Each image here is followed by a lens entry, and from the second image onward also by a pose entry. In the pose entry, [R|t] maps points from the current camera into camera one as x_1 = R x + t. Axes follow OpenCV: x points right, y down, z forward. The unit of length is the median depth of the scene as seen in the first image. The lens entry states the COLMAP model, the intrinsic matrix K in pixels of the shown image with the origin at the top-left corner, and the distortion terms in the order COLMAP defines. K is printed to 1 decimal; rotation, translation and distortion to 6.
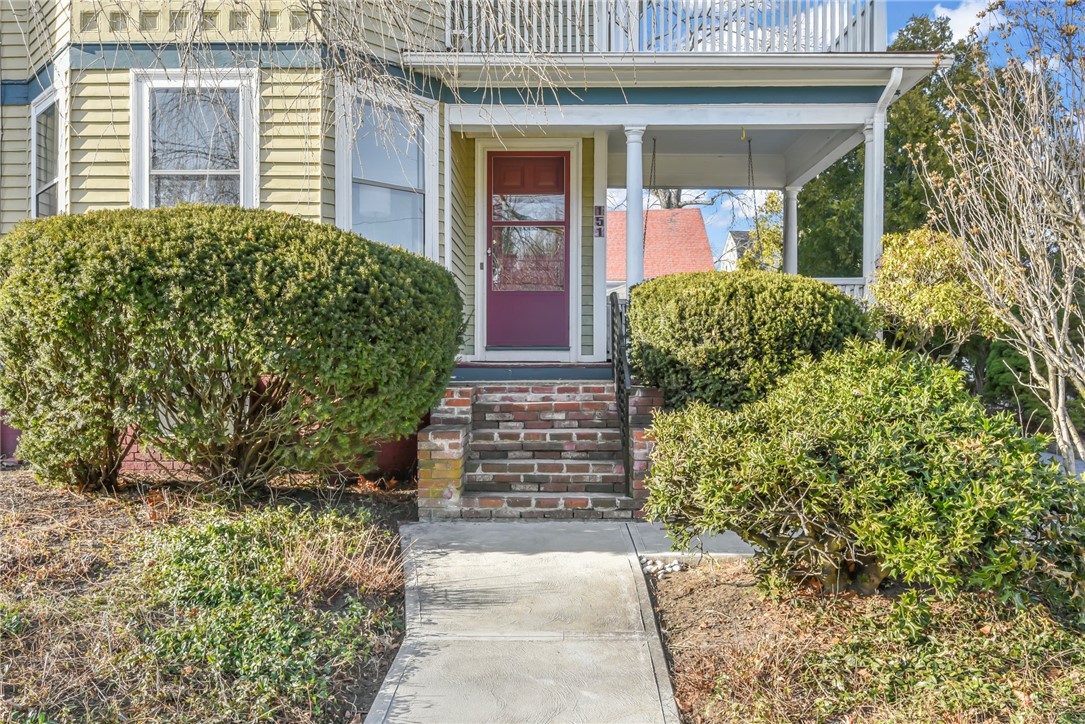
lens RADIAL K [[831.2, 0, 519.4], [0, 831.2, 384.9], [0, 0, 1]] dist [0.005569, 0.000264]
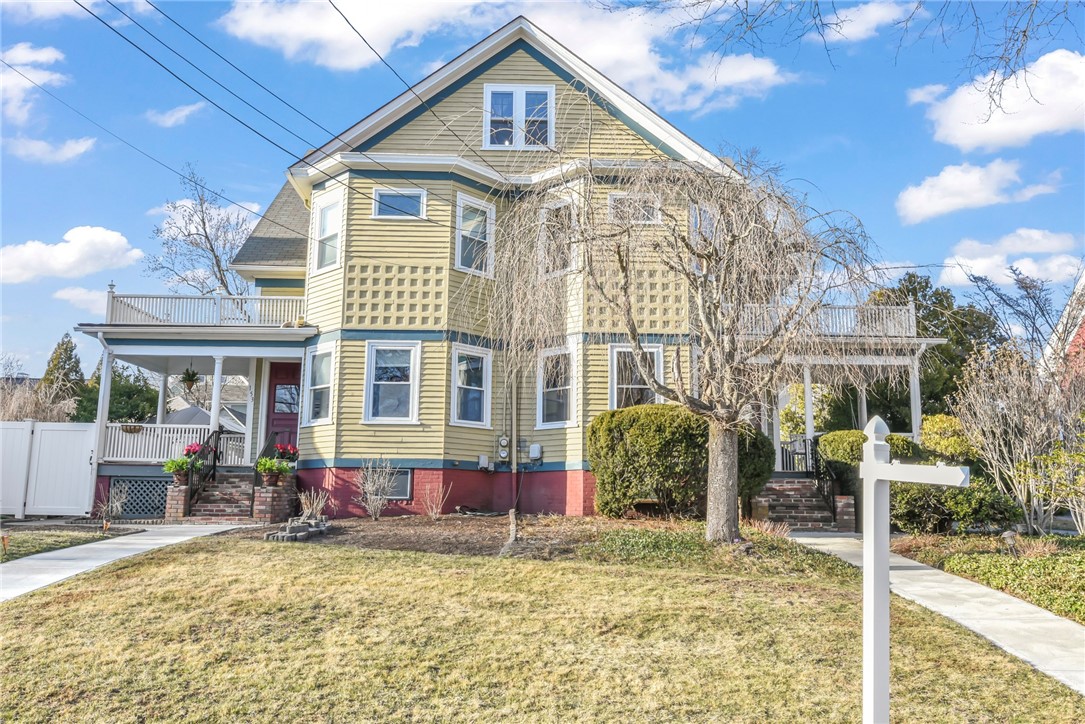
lens RADIAL K [[809.7, 0, 544.9], [0, 809.7, 366.4], [0, 0, 1]] dist [0.002537, -0.002606]
pose [[0.999239, 0.014076, 0.036389, -0.755491], [-0.006981, 0.982106, -0.188200, 0.125853], [-0.038387, 0.187803, 0.981456, -1.289215]]
